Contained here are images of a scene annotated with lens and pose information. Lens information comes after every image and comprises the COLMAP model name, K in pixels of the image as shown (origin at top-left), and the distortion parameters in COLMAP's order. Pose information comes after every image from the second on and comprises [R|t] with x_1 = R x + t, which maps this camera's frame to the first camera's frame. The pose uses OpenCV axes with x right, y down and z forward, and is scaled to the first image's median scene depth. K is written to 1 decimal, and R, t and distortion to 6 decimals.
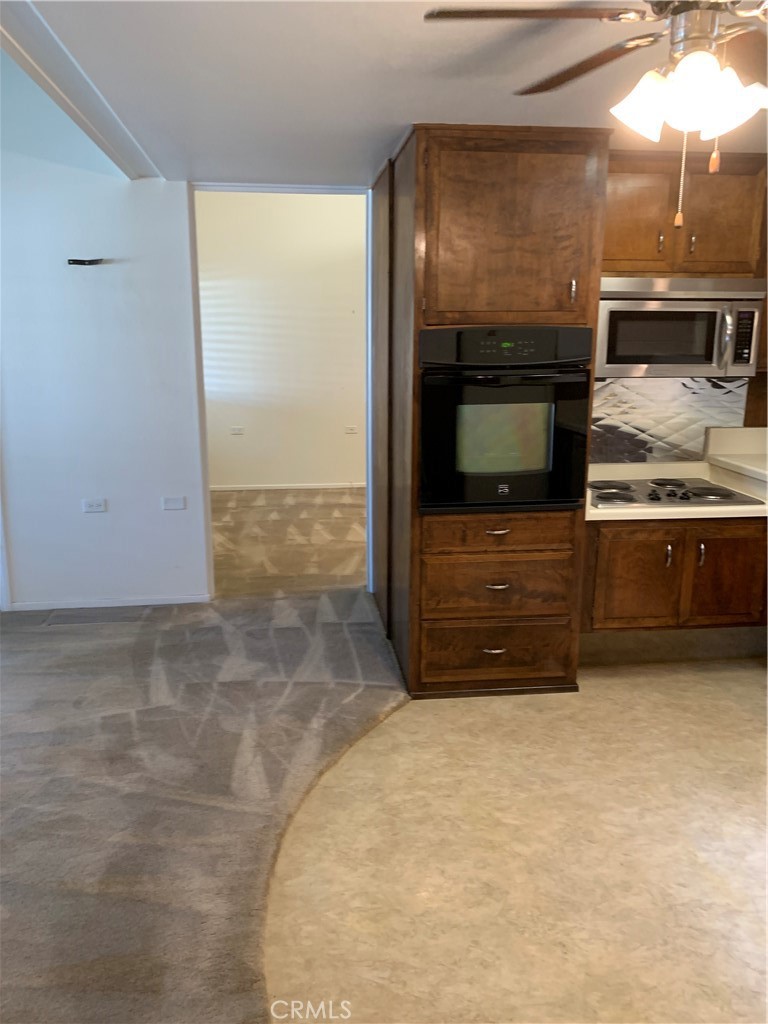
lens RADIAL K [[765.6, 0, 384.0], [0, 765.6, 512.0], [0, 0, 1]] dist [0.089431, -0.168737]
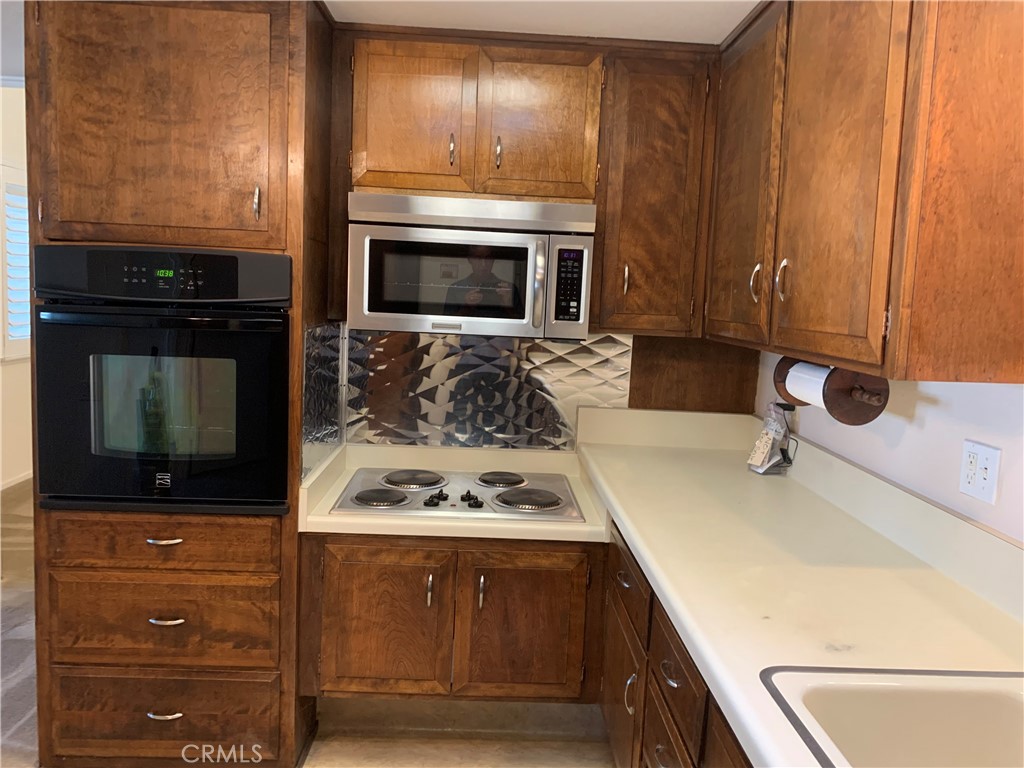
lens RADIAL K [[786.0, 0, 512.0], [0, 786.0, 384.0], [0, 0, 1]] dist [0.037345, -0.048384]
pose [[0.995606, 0.054687, -0.076019, 0.495156], [-0.062531, 0.992509, -0.104957, -0.057529], [0.069710, 0.109249, 0.991567, 0.298771]]
